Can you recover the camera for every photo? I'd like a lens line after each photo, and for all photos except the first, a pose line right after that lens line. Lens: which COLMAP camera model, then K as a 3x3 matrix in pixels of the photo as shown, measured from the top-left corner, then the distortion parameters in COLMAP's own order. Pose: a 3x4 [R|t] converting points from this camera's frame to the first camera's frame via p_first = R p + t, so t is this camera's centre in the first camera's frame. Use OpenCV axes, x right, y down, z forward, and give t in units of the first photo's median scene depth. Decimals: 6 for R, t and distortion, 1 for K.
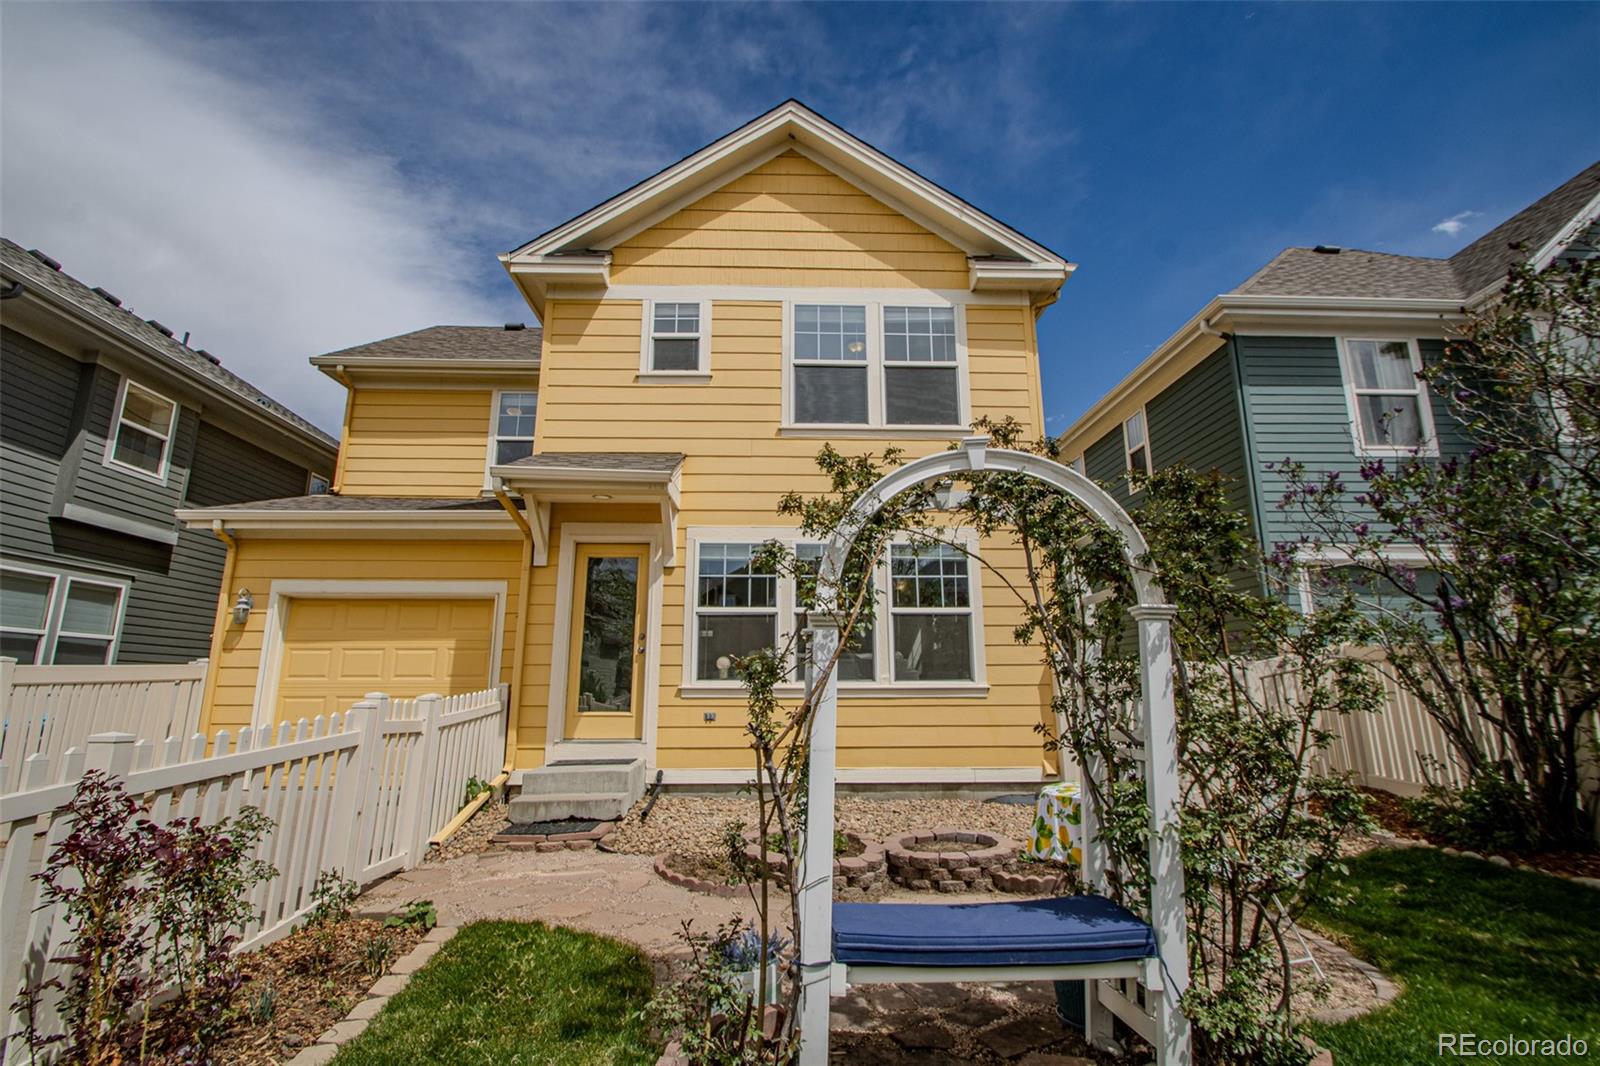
lens RADIAL K [[743.7, 0, 800.3], [0, 743.7, 518.0], [0, 0, 1]] dist [0.001351, -0.007861]
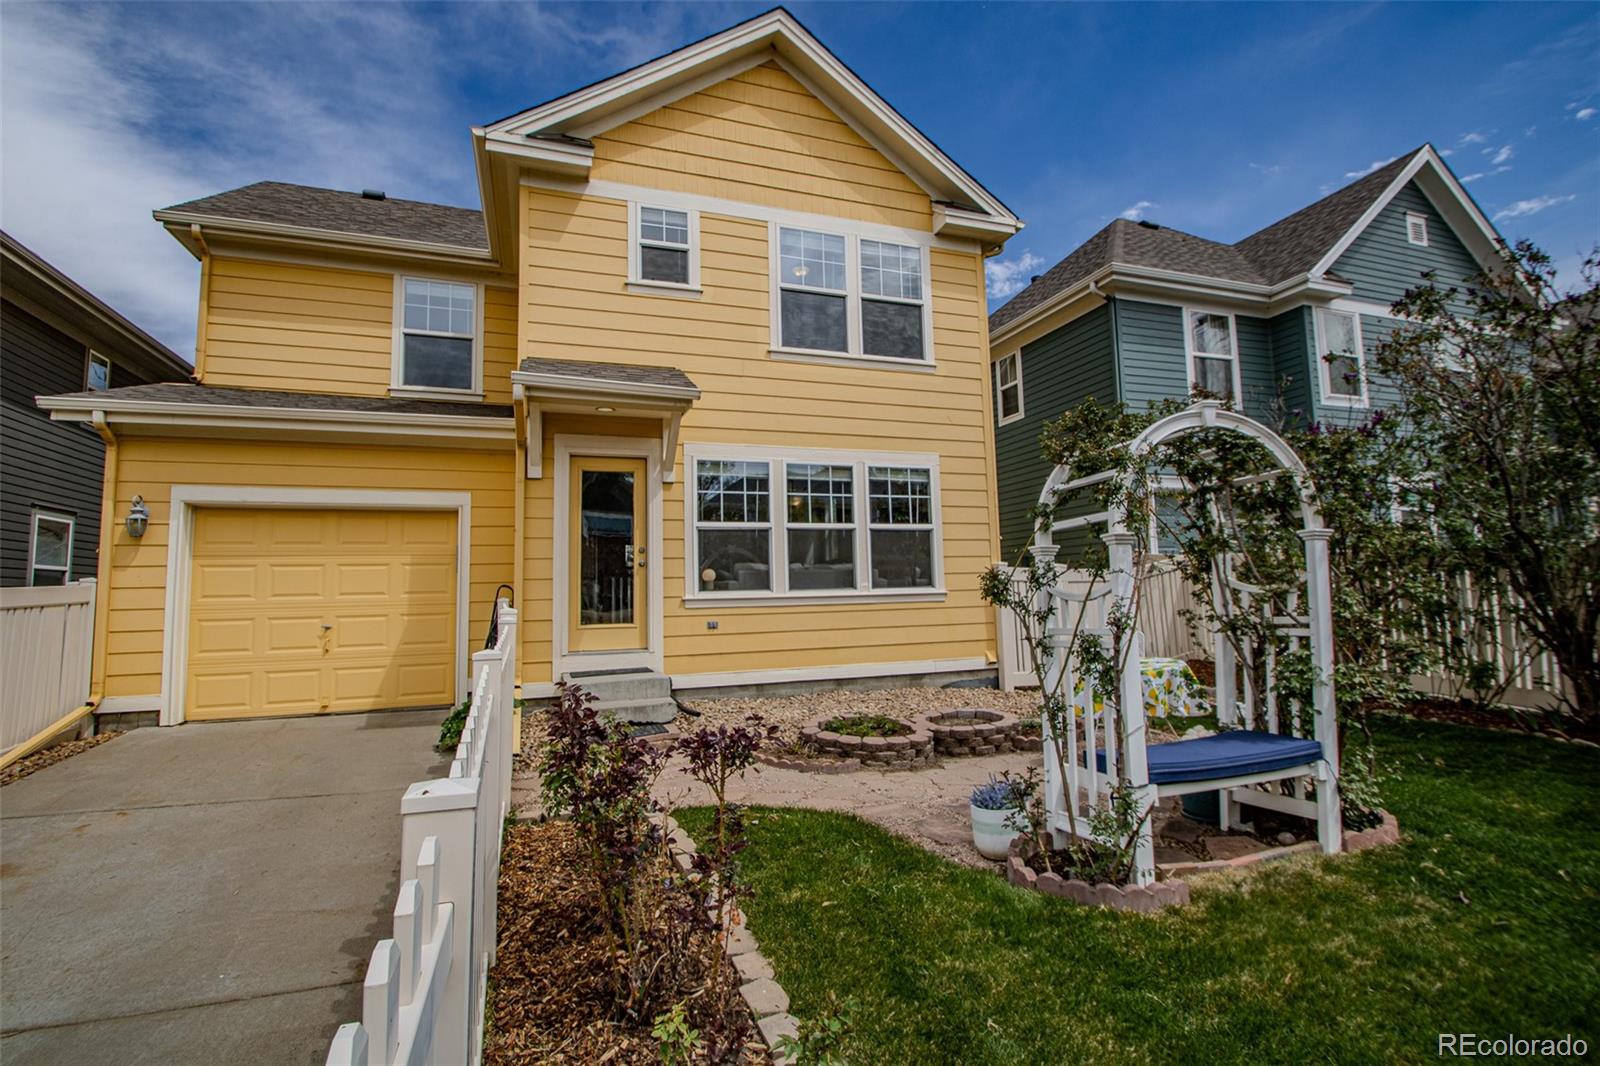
lens RADIAL K [[740.8, 0, 795.2], [0, 740.8, 521.0], [0, 0, 1]] dist [0.014427, -0.018812]
pose [[0.953697, 0.009309, 0.300626, -0.294316], [-0.045662, 0.992417, 0.114124, -0.004904], [-0.297283, -0.122567, 0.946890, -0.015235]]
